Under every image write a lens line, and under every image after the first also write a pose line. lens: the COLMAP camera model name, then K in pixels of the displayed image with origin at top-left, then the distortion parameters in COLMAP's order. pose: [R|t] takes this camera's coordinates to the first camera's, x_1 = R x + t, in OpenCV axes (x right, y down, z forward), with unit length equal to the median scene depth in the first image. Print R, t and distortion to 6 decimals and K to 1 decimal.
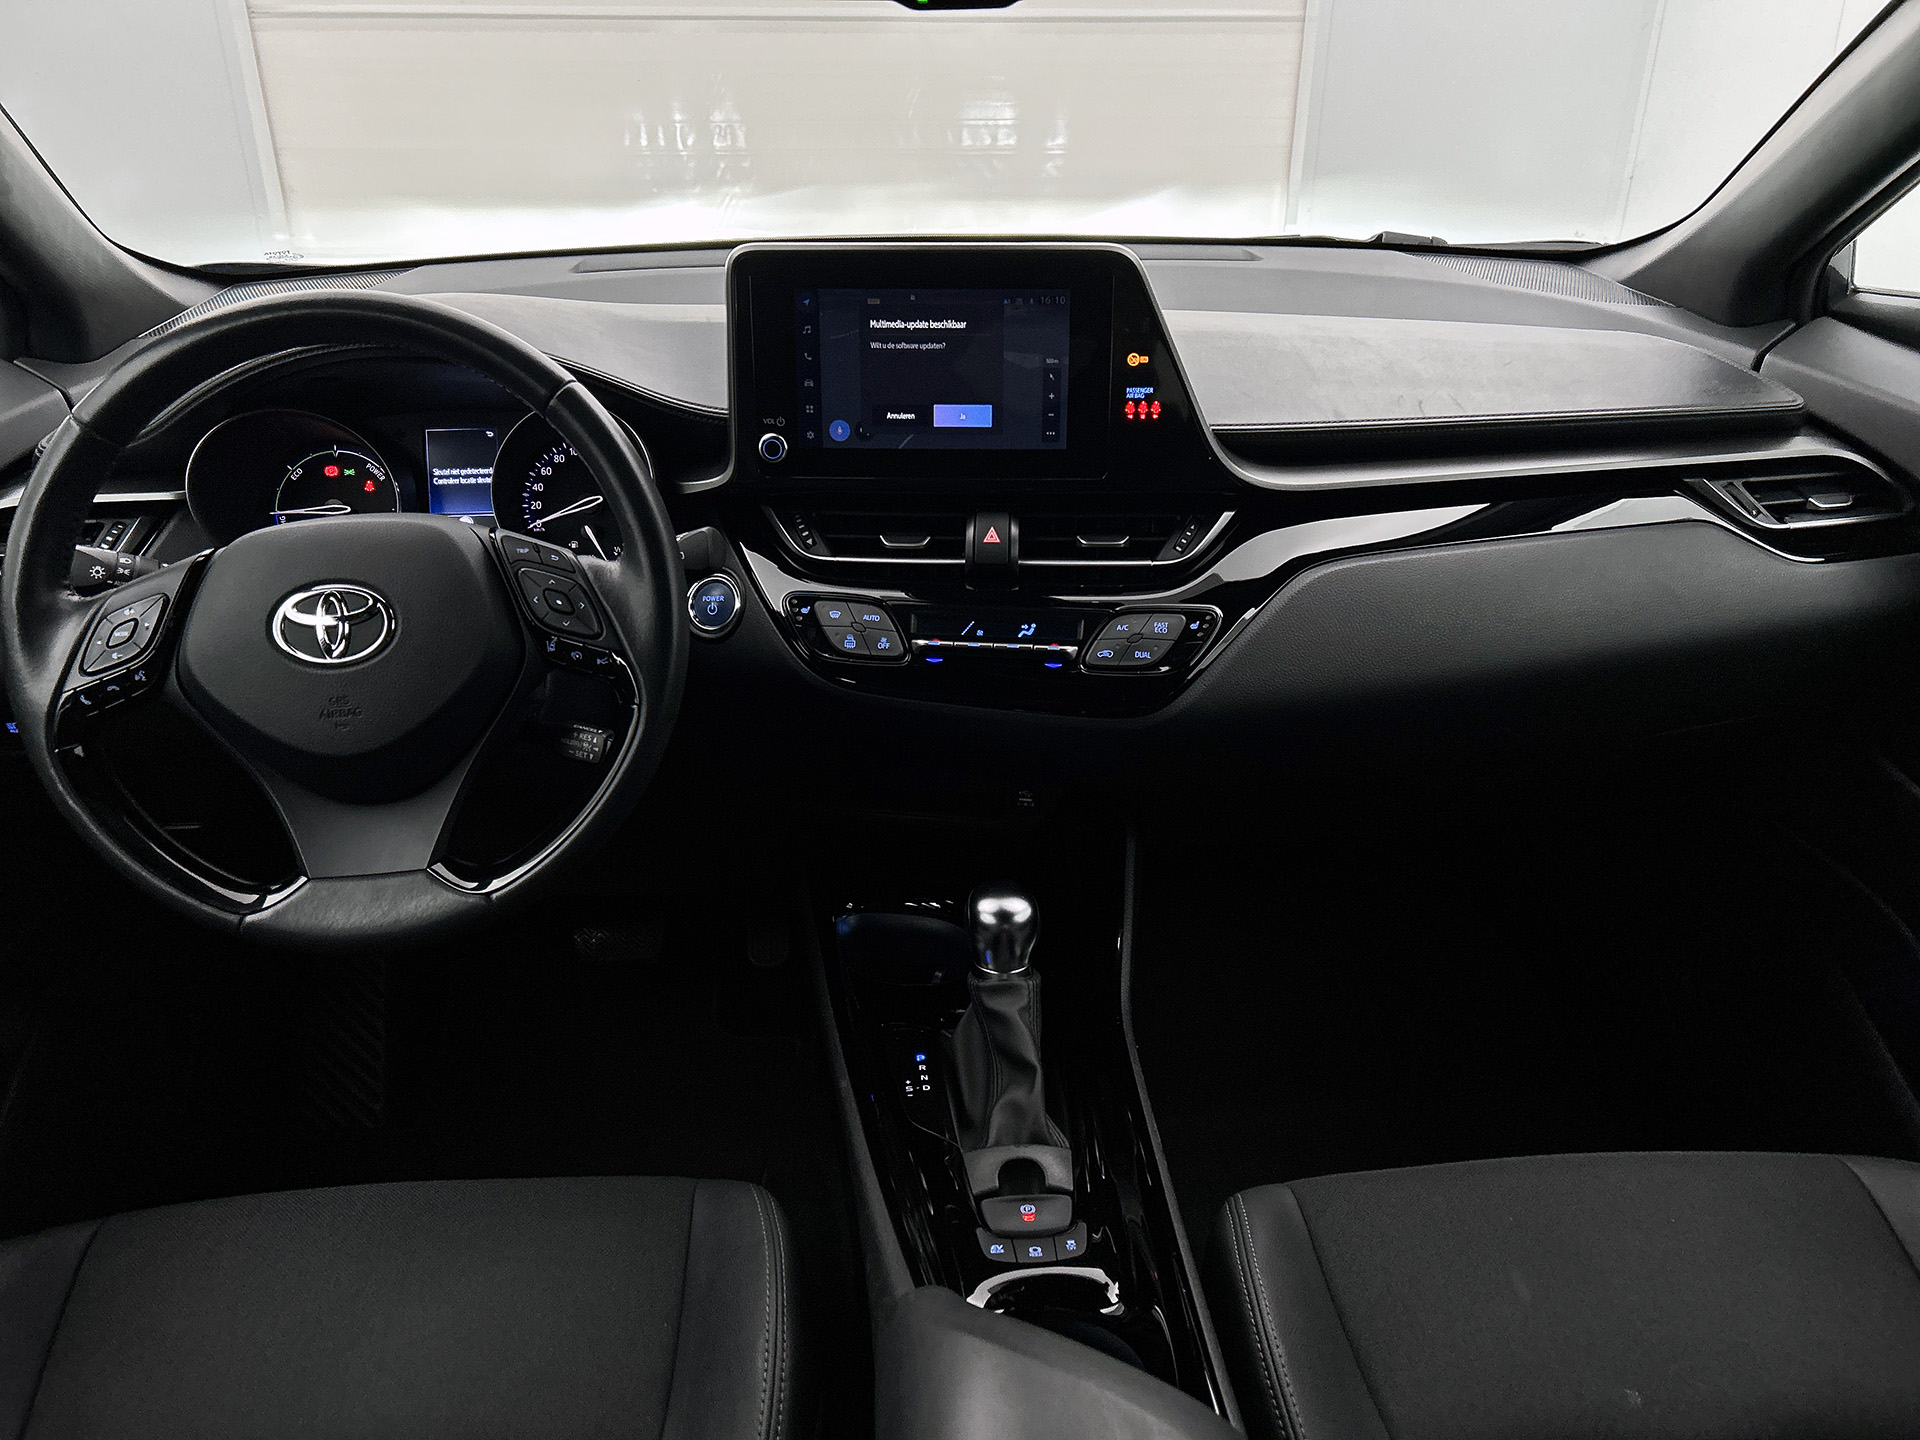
lens RADIAL K [[1474.3, 0, 948.1], [0, 1474.3, 726.1], [0, 0, 1]] dist [0.039927, -0.026341]
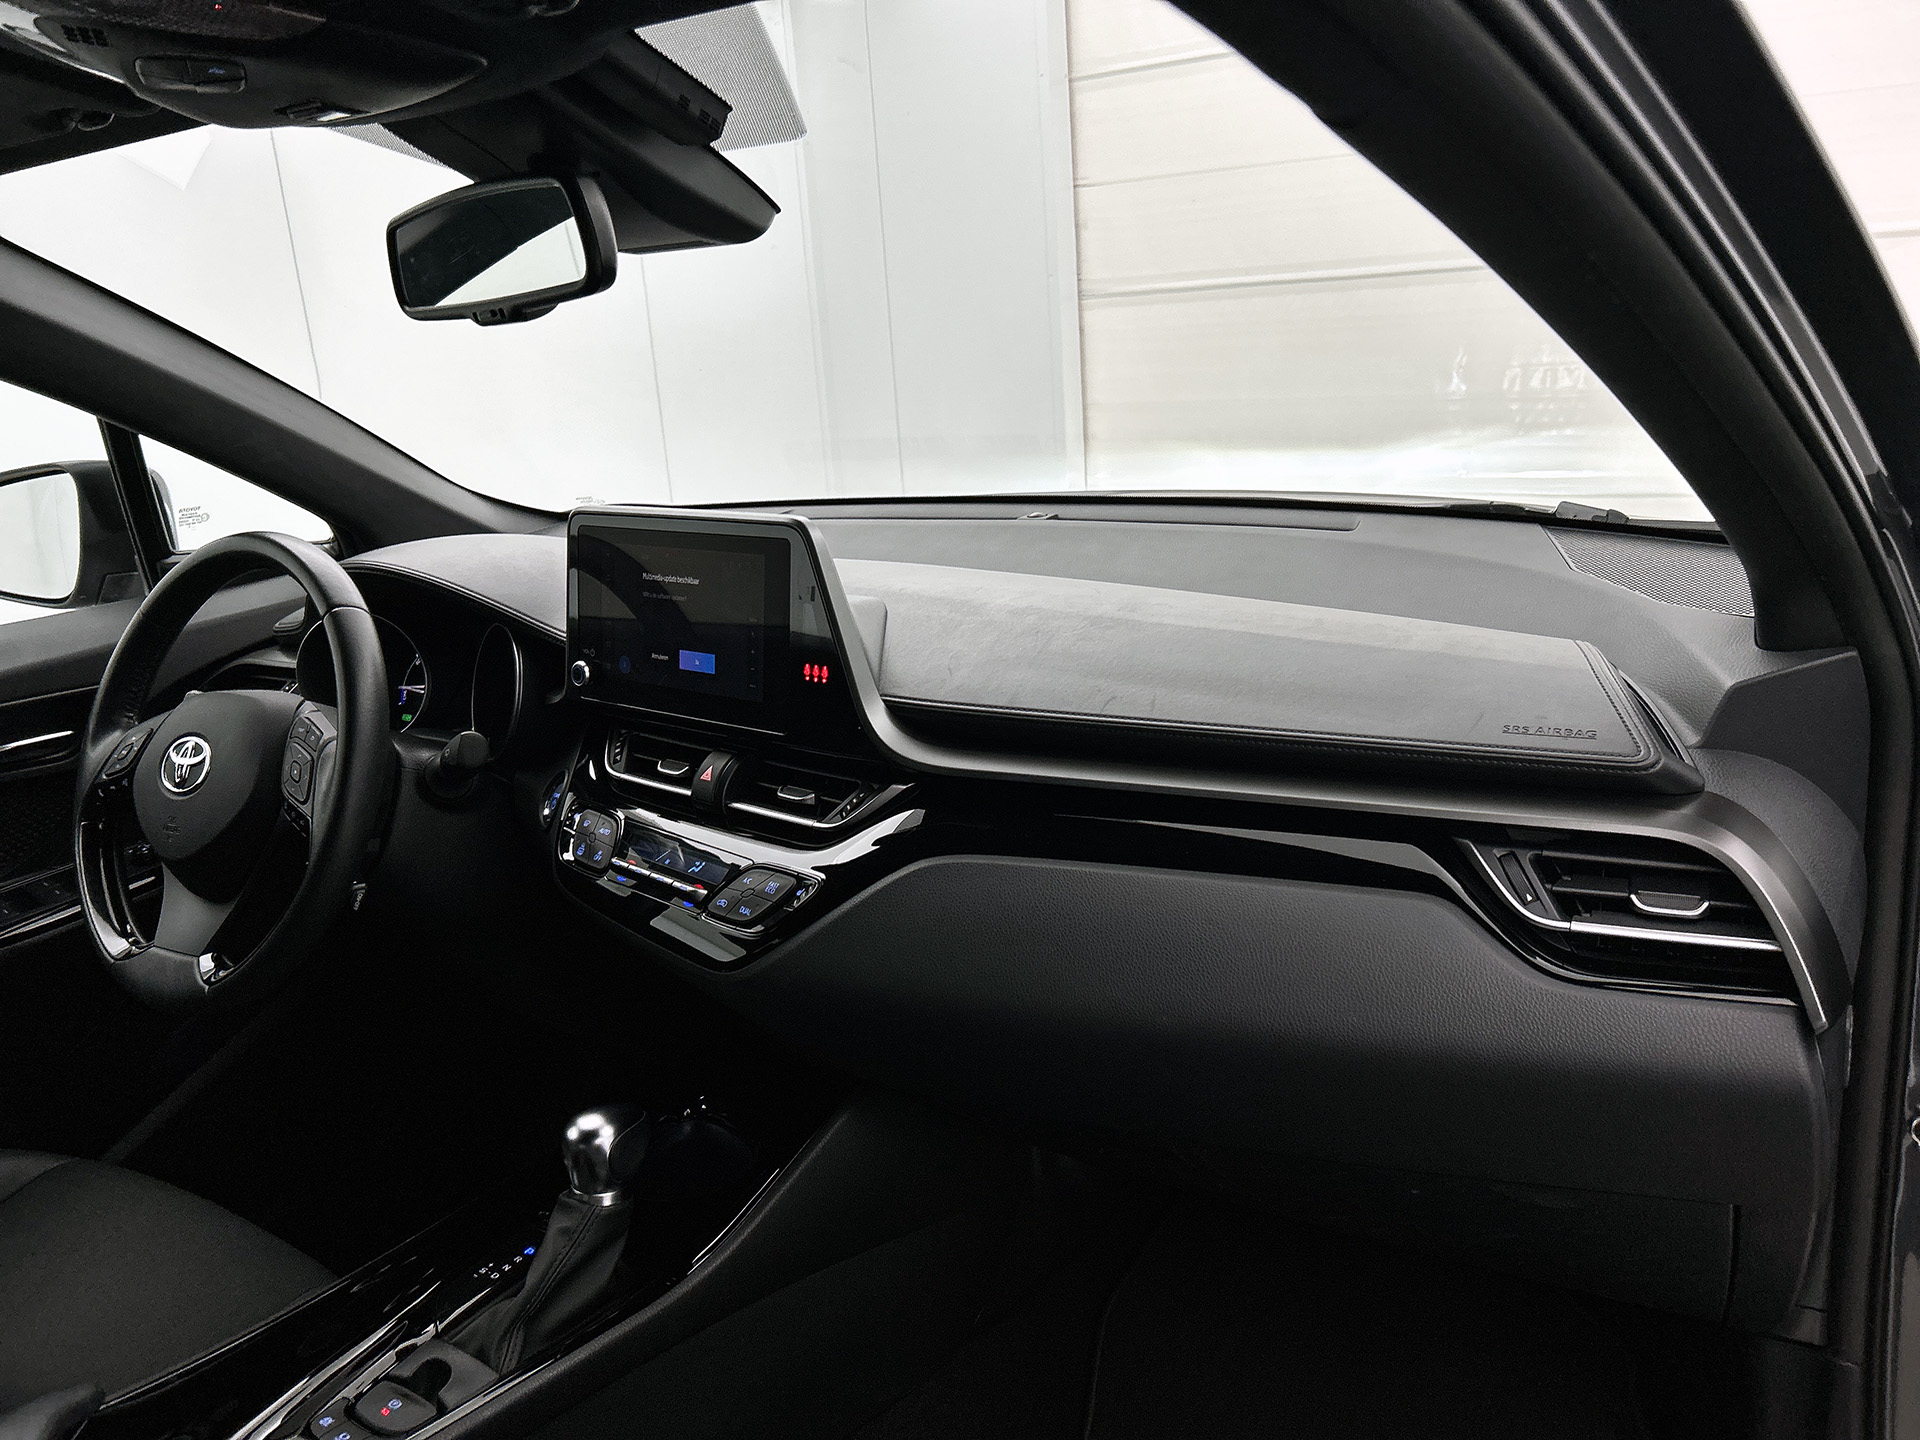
lens RADIAL K [[1474.3, 0, 911.5], [0, 1474.3, 683.9], [0, 0, 1]] dist [0.039927, -0.026341]
pose [[0.777265, 0.101901, -0.620867, 0.815755], [-0.207593, 0.973072, -0.100179, -0.120531], [0.593940, 0.206753, 0.777489, 0.259769]]
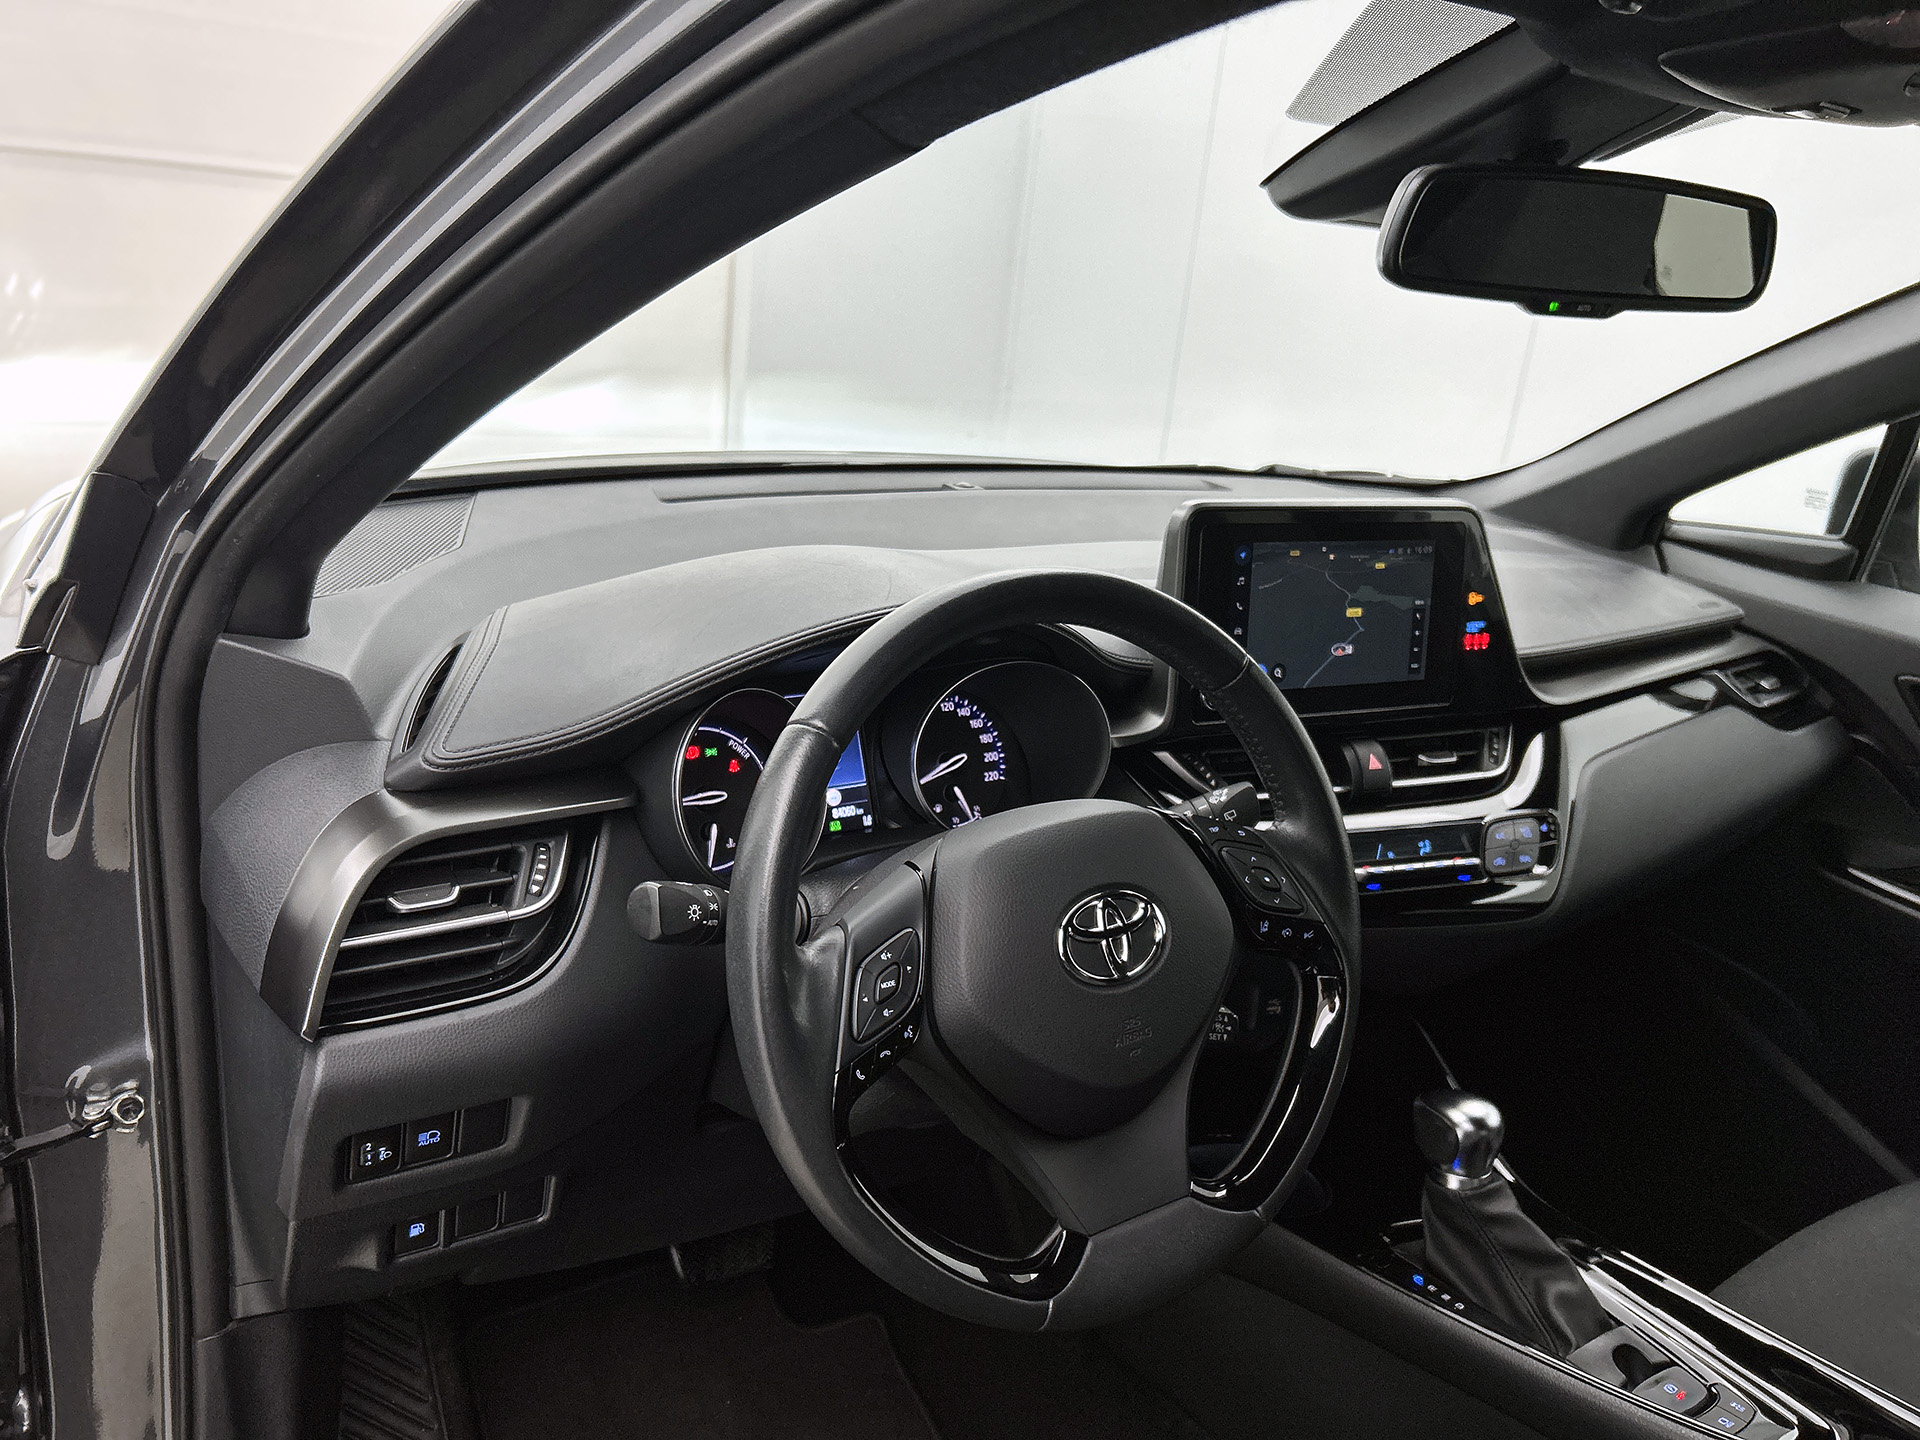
lens RADIAL K [[1474.3, 0, 956.8], [0, 1474.3, 723.2], [0, 0, 1]] dist [0.039927, -0.026341]
pose [[0.872557, -0.073449, 0.482960, -0.767838], [0.126248, 0.988952, -0.077690, -0.115974], [-0.471918, 0.128761, 0.872189, 0.214324]]
